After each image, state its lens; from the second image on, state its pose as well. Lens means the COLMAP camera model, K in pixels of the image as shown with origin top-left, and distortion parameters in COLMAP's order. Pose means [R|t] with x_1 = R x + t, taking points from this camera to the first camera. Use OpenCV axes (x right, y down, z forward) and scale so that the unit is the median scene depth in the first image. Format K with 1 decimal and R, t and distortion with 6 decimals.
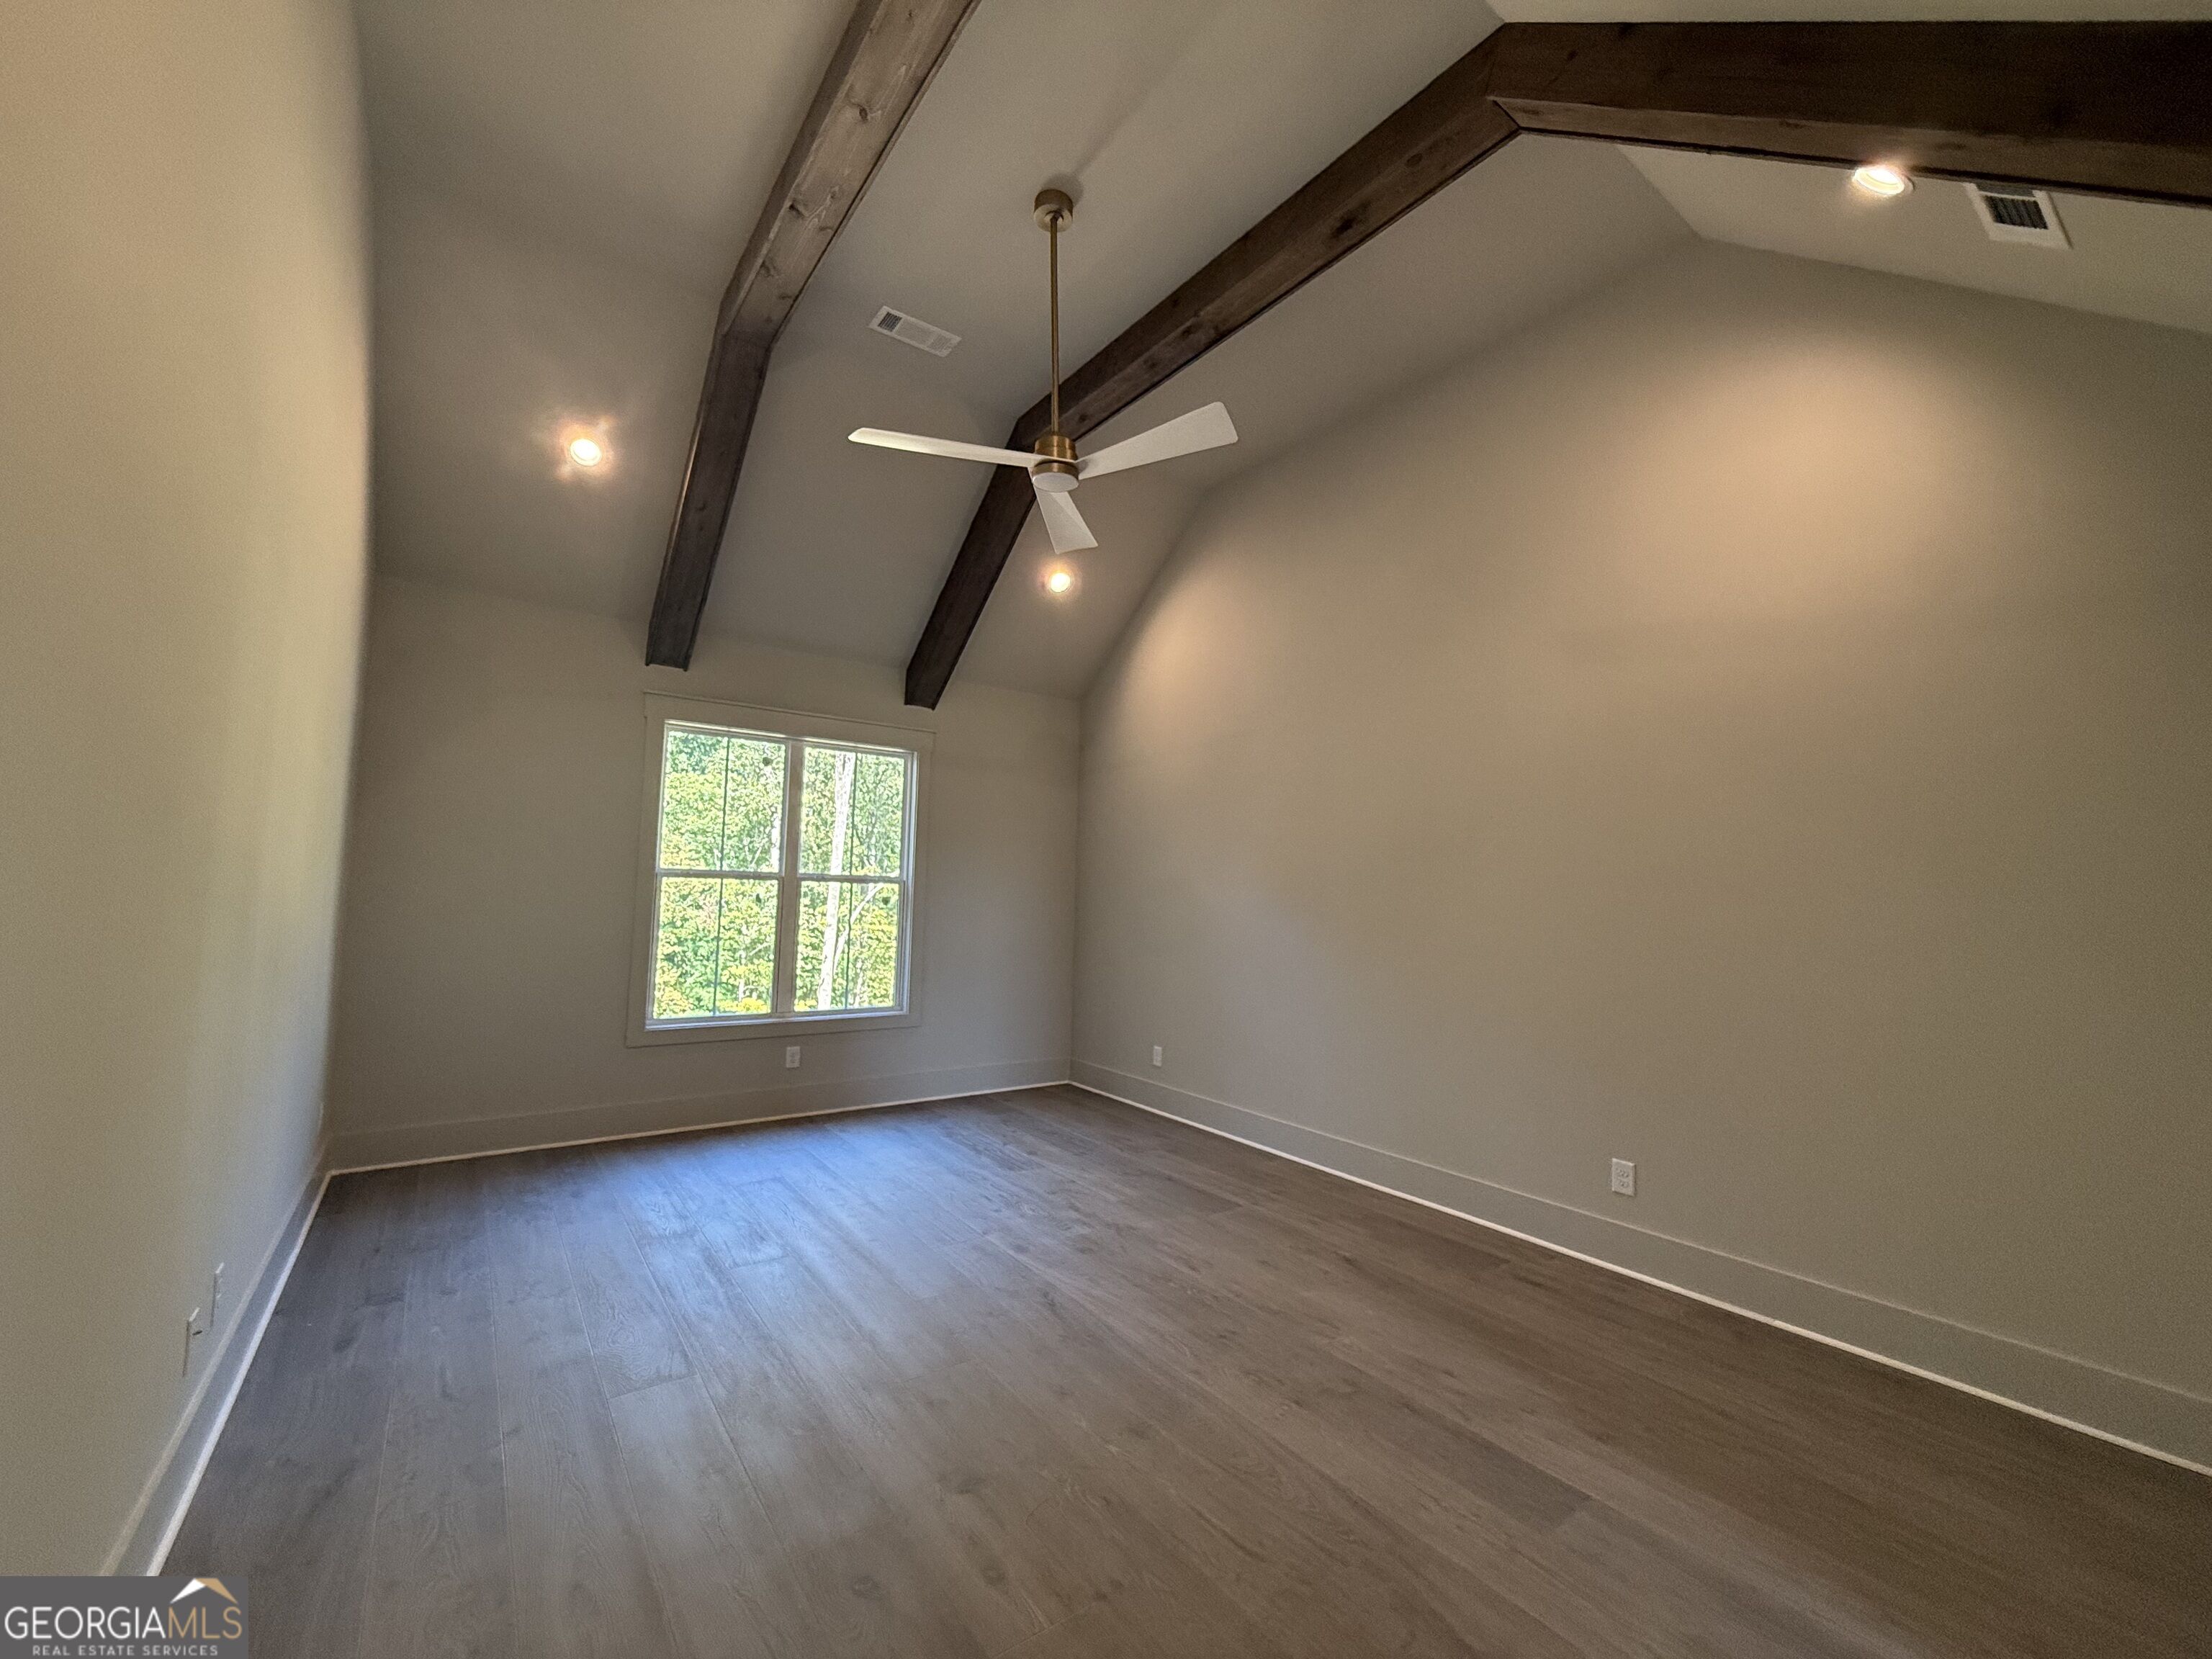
lens RADIAL K [[880.3, 0, 1112.4], [0, 880.3, 825.9], [0, 0, 1]] dist [-0.001837, 0.001089]
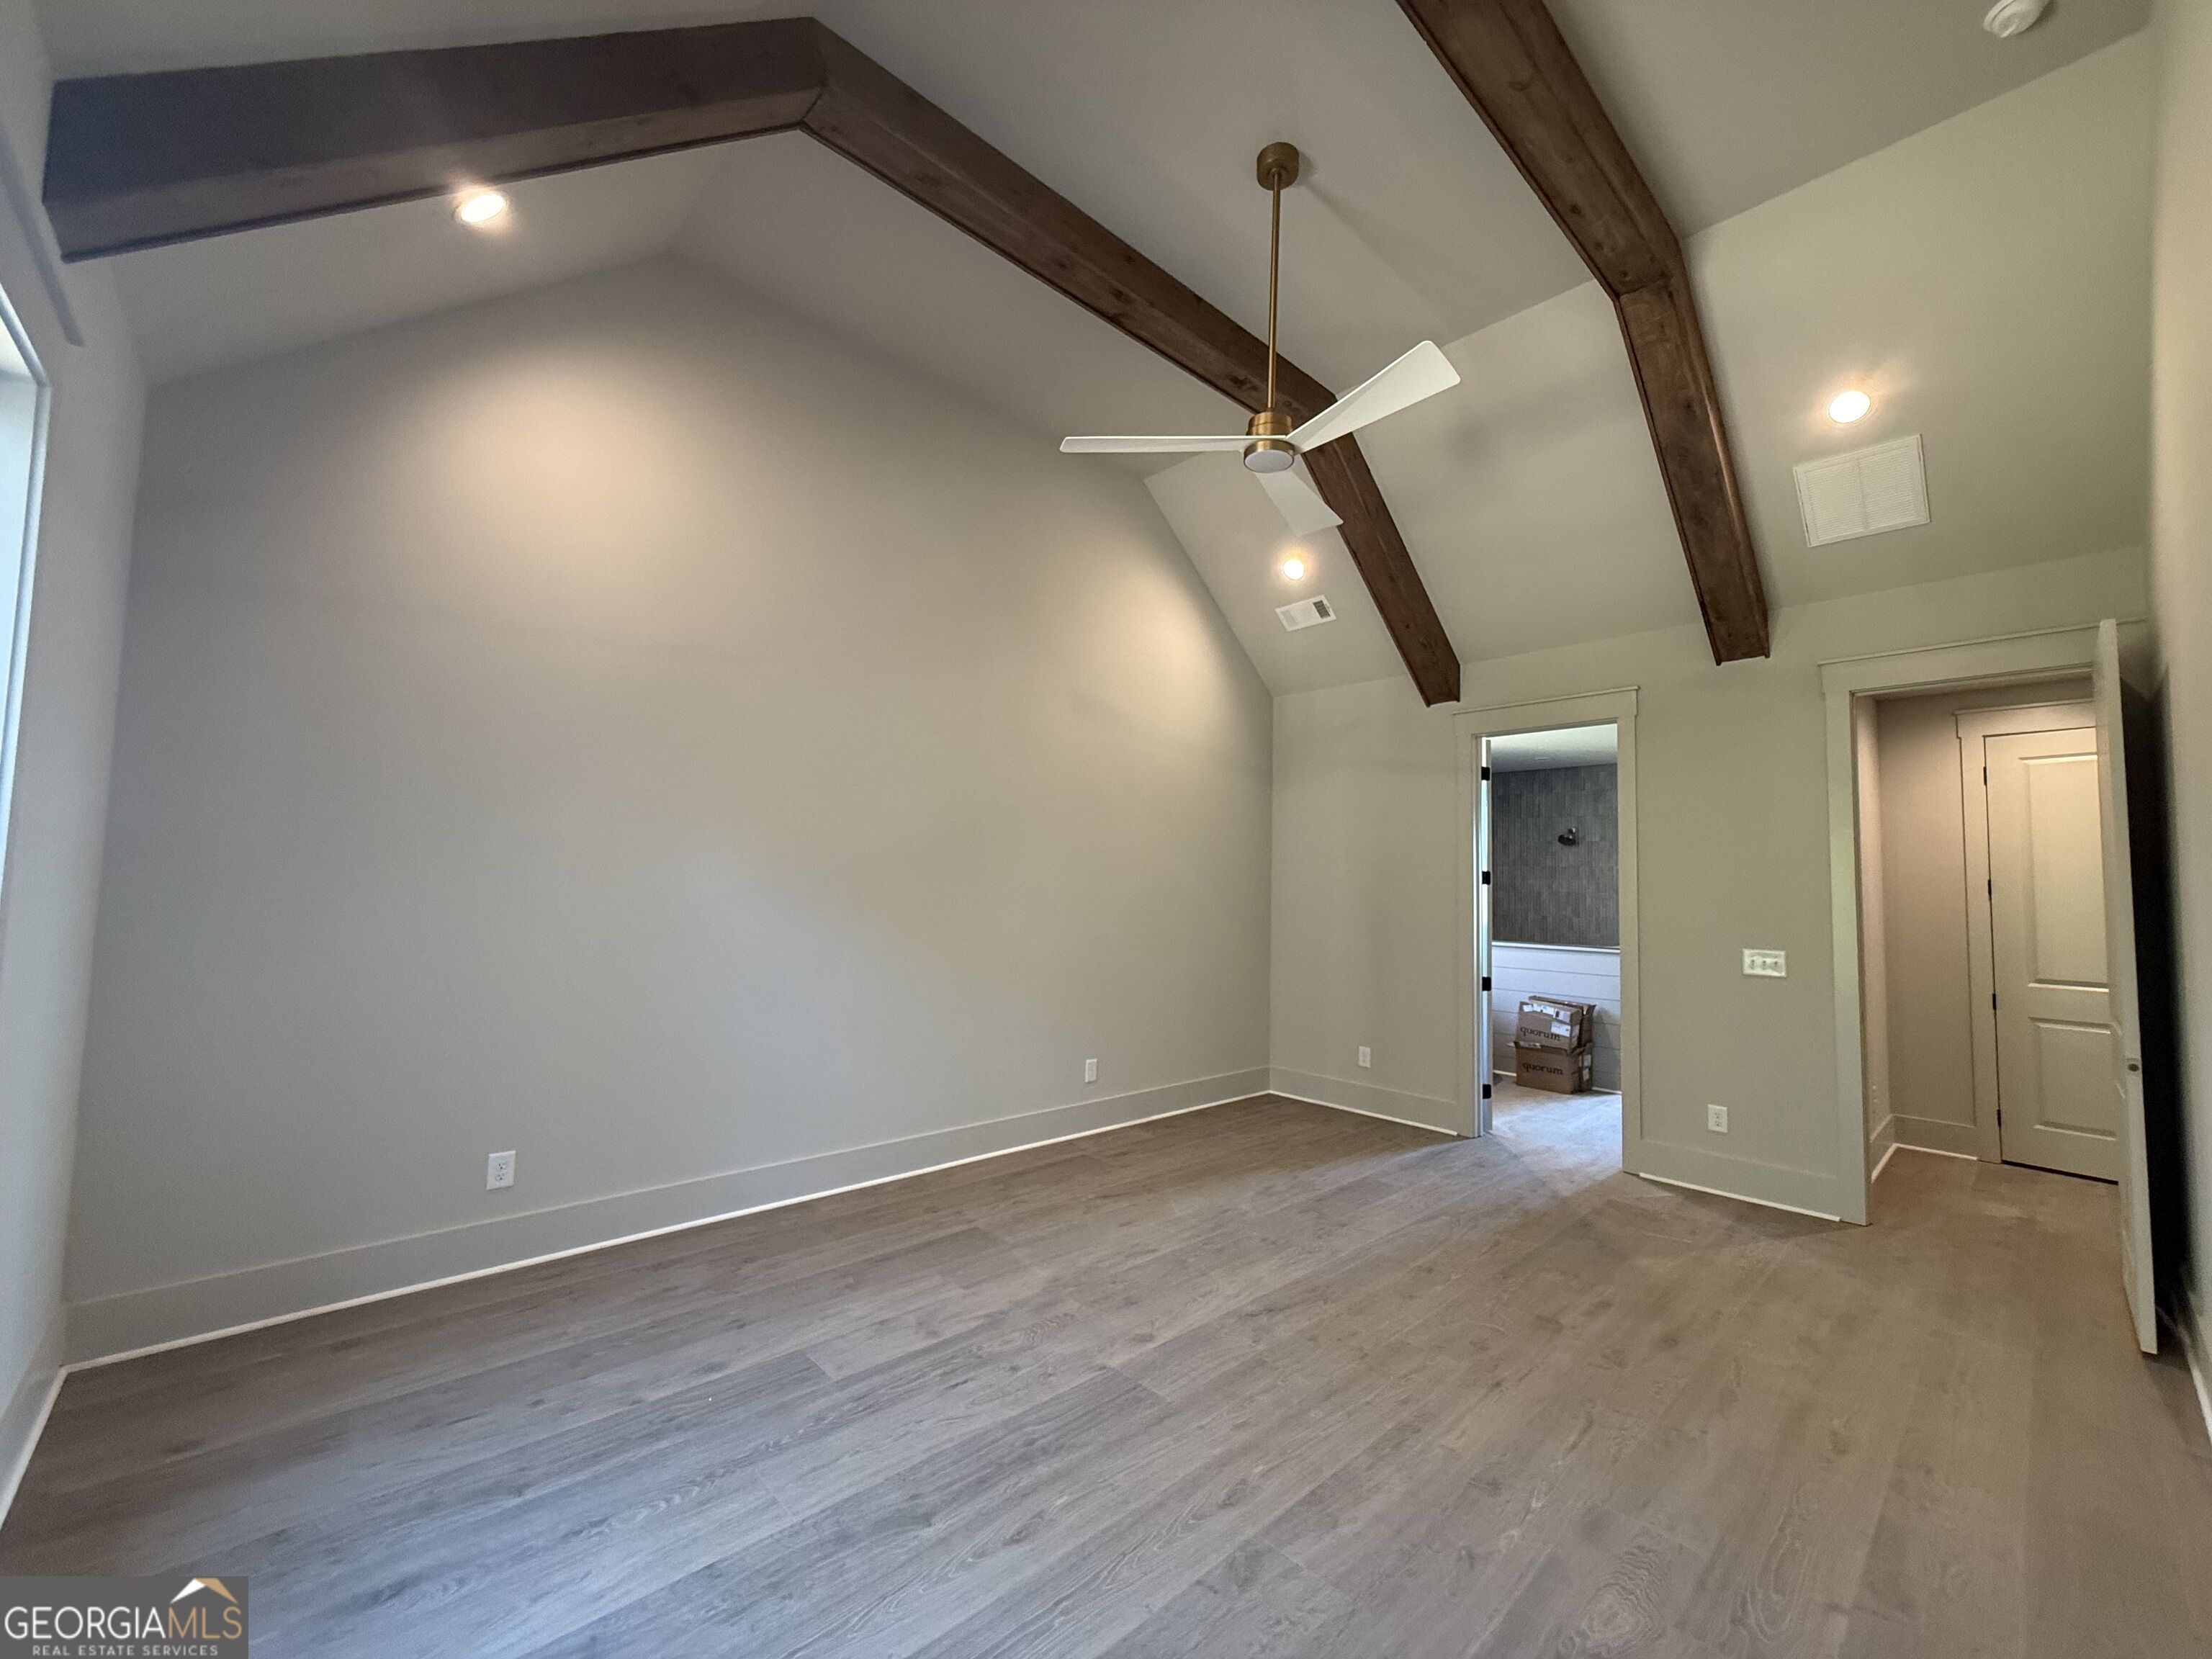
lens RADIAL K [[880.3, 0, 1110.9], [0, 880.3, 825.9], [0, 0, 1]] dist [-0.001837, 0.001089]
pose [[-0.116116, 0.040842, 0.992396, -0.855117], [-0.101340, 0.993453, -0.052743, 0.056754], [-0.988052, -0.106694, -0.111217, 1.088784]]
